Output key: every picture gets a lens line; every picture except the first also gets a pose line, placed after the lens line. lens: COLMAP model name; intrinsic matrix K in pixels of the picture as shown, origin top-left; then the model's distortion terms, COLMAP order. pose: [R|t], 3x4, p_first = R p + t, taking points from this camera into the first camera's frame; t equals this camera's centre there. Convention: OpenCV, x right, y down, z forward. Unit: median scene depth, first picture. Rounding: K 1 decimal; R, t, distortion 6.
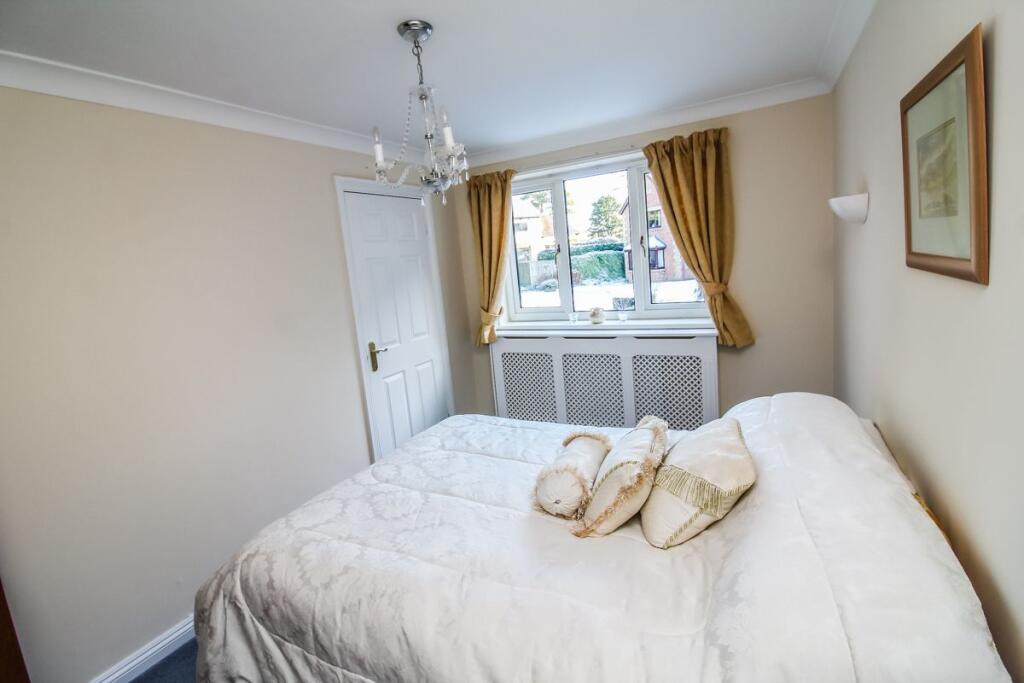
lens RADIAL K [[481.0, 0, 507.4], [0, 481.0, 335.9], [0, 0, 1]] dist [0.006286, -0.000398]
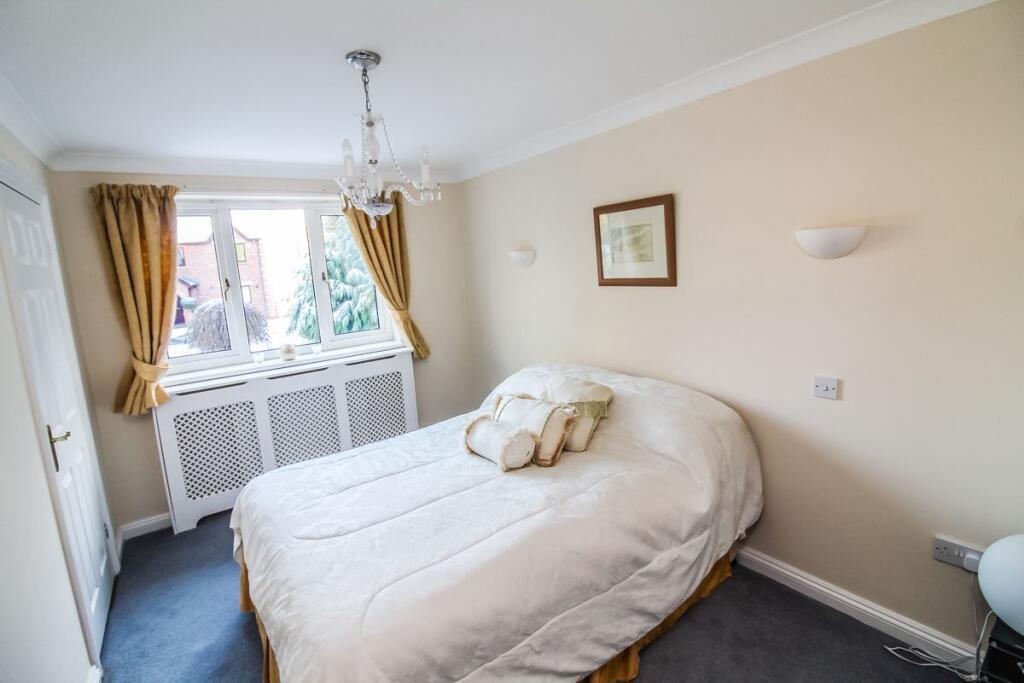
lens RADIAL K [[481.0, 0, 511.1], [0, 481.0, 341.2], [0, 0, 1]] dist [0.006286, -0.000398]
pose [[0.440746, -0.091514, 0.892955, -0.527393], [0.173321, 0.984745, 0.015373, -0.000768], [-0.880740, 0.147993, 0.449884, 0.178600]]
